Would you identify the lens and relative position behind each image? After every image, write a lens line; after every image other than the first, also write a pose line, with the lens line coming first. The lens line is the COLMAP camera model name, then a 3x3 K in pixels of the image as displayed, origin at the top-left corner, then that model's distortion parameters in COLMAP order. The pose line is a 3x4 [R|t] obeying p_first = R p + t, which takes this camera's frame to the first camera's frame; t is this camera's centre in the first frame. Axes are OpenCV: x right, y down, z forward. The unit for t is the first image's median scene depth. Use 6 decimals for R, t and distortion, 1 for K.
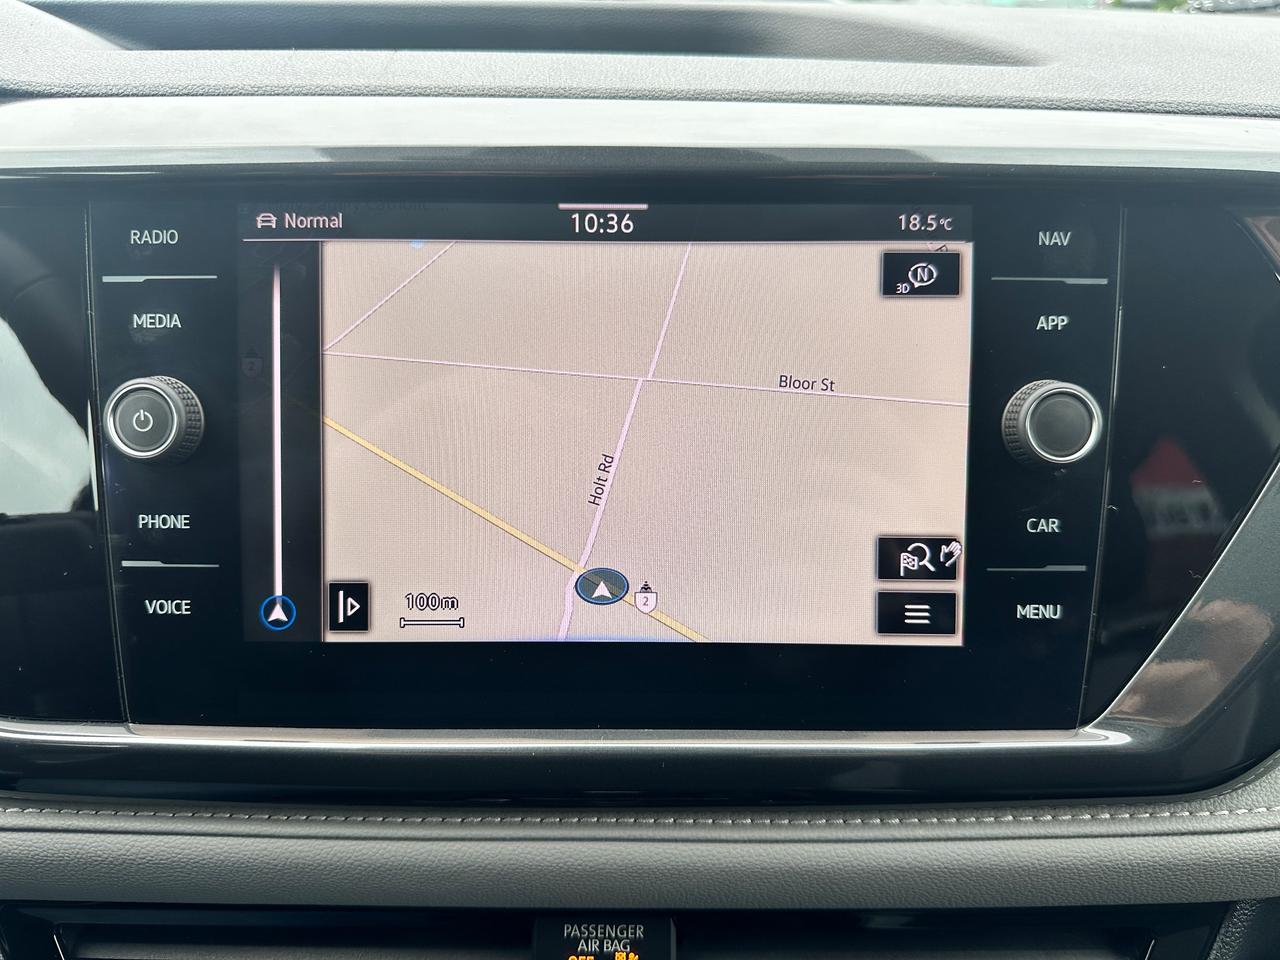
lens RADIAL K [[917.6, 0, 634.0], [0, 917.6, 487.0], [0, 0, 1]] dist [0.026299, -0.031418]
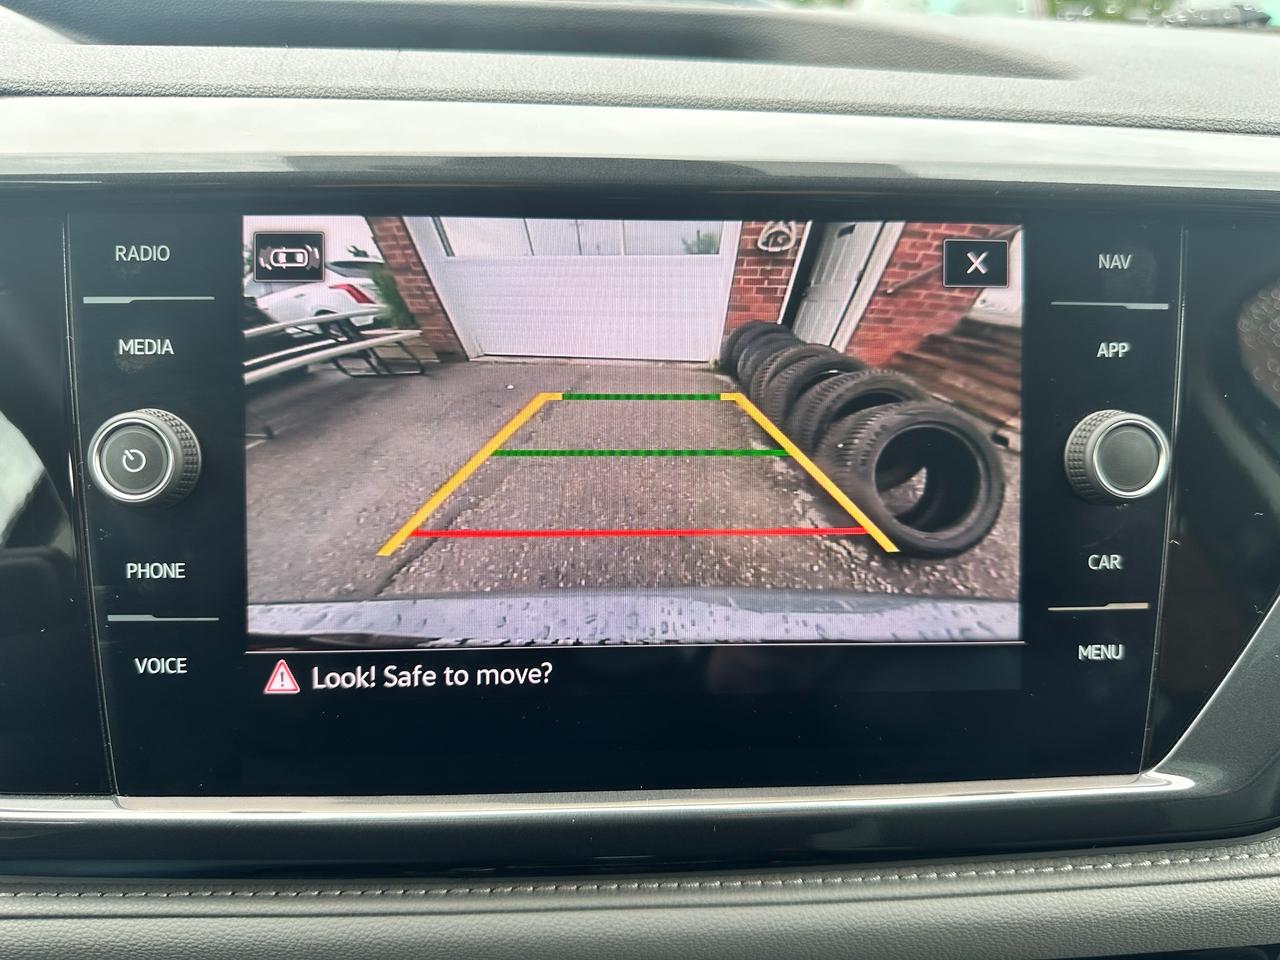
lens RADIAL K [[917.6, 0, 637.2], [0, 917.6, 491.8], [0, 0, 1]] dist [0.026299, -0.031418]
pose [[0.998124, -0.008899, 0.060582, -0.094261], [0.008849, 0.999960, 0.001092, -0.035280], [-0.060589, -0.000554, 0.998163, 0.074804]]
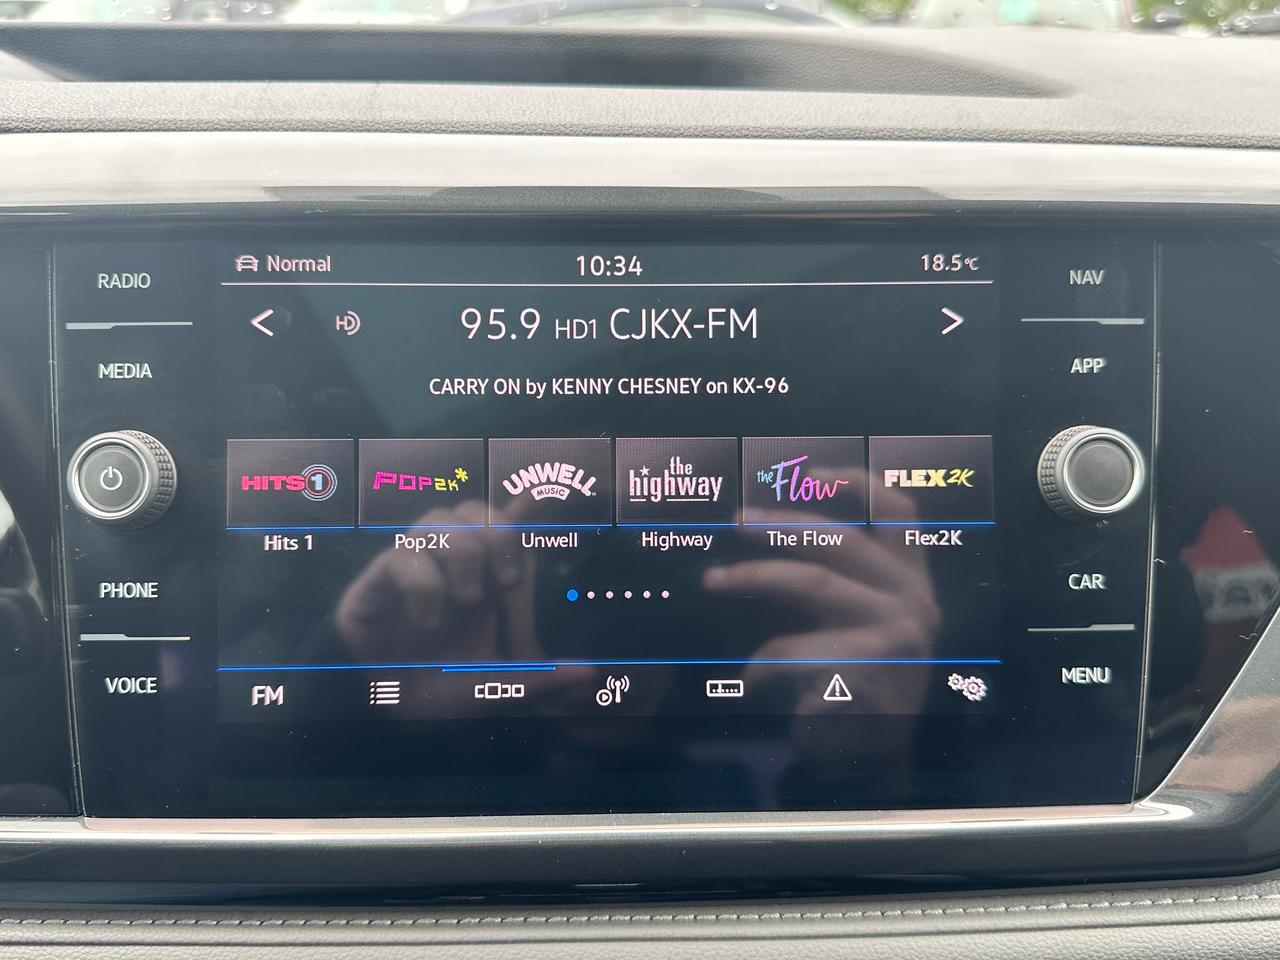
lens RADIAL K [[1072.1, 0, 634.6], [0, 1072.1, 499.8], [0, 0, 1]] dist [0.062797, -0.078364]
pose [[0.999558, -0.011131, 0.027561, -0.040037], [0.012887, 0.997843, -0.064369, 0.023507], [-0.026785, 0.064696, 0.997545, -0.080522]]
